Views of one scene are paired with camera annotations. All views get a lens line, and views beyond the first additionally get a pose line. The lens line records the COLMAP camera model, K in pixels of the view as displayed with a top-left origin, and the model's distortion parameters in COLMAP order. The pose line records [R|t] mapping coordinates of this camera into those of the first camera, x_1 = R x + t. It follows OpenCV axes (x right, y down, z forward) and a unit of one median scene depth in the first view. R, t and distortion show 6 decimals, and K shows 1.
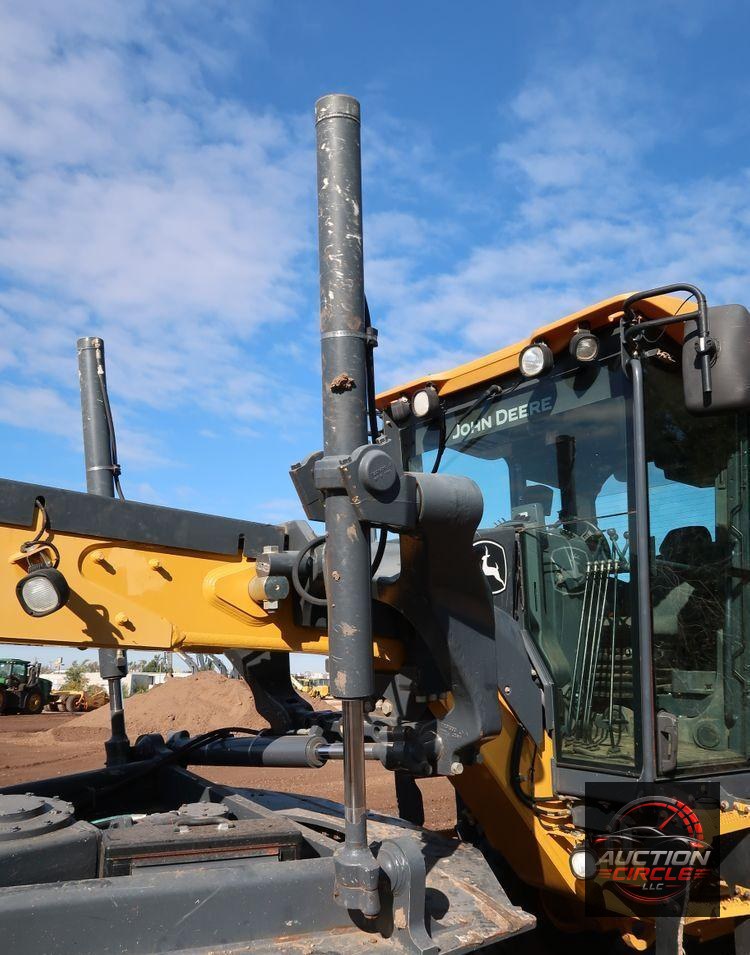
lens RADIAL K [[794.0, 0, 376.8], [0, 794.0, 495.6], [0, 0, 1]] dist [-0.028267, 0.003132]
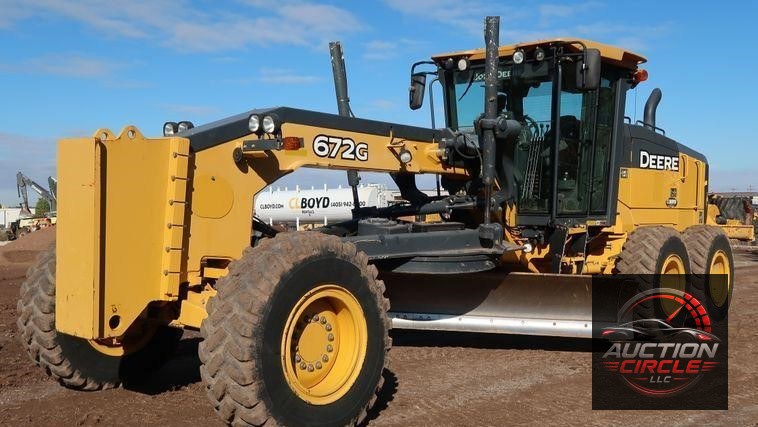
lens RADIAL K [[837.6, 0, 387.9], [0, 837.6, 239.1], [0, 0, 1]] dist [0.032214, 0.000000]
pose [[0.979407, -0.025698, 0.200255, -0.773484], [-0.027602, 0.965512, 0.258893, -0.300737], [-0.200002, -0.259089, 0.944919, -1.613680]]
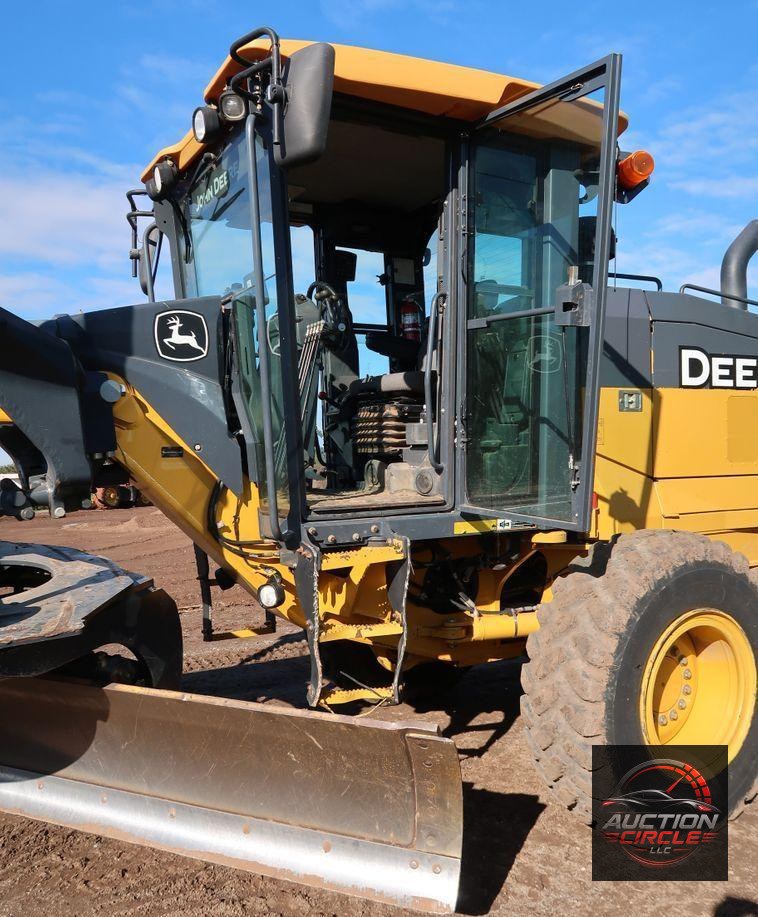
lens RADIAL K [[805.0, 0, 381.0], [0, 805.0, 461.4], [0, 0, 1]] dist [-0.010758, -0.027580]
pose [[0.988815, -0.048379, -0.141083, 0.562742], [0.078982, 0.972261, 0.220160, 0.038323], [0.126518, -0.228841, 0.965207, -0.044918]]
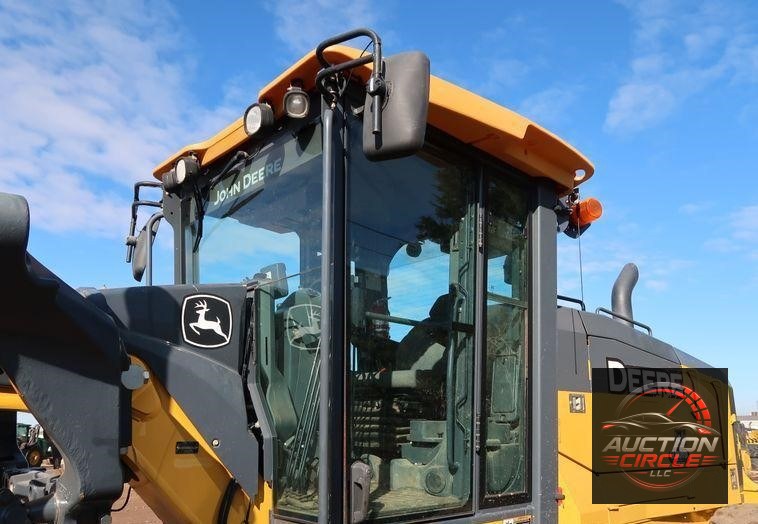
lens RADIAL K [[601.7, 0, 382.5], [0, 601.7, 281.4], [0, 0, 1]] dist [-0.018585, 0.008929]
pose [[0.995367, -0.000044, 0.096152, 0.297287], [0.001634, 0.999863, -0.016457, 0.053814], [-0.096138, 0.016538, 0.995231, 0.220962]]
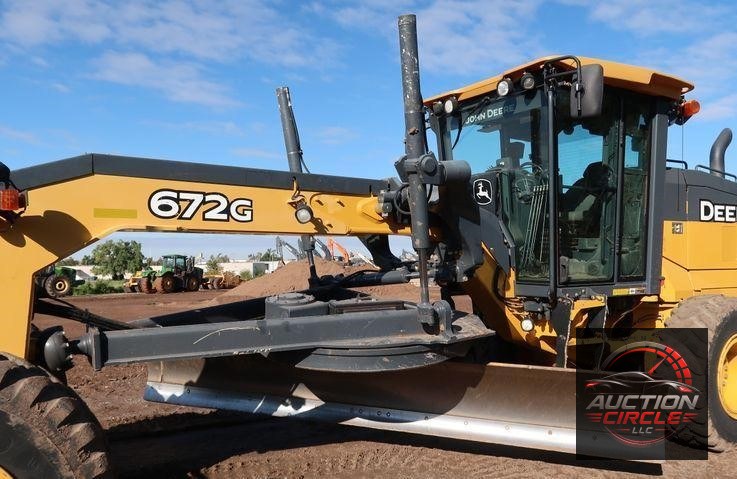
lens RADIAL K [[606.0, 0, 373.8], [0, 606.0, 246.0], [0, 0, 1]] dist [-0.033233, 0.026058]
pose [[0.995236, -0.034302, -0.091263, -0.002895], [0.051863, 0.978901, 0.197642, -0.101704], [0.082558, -0.201434, 0.976017, -0.615857]]
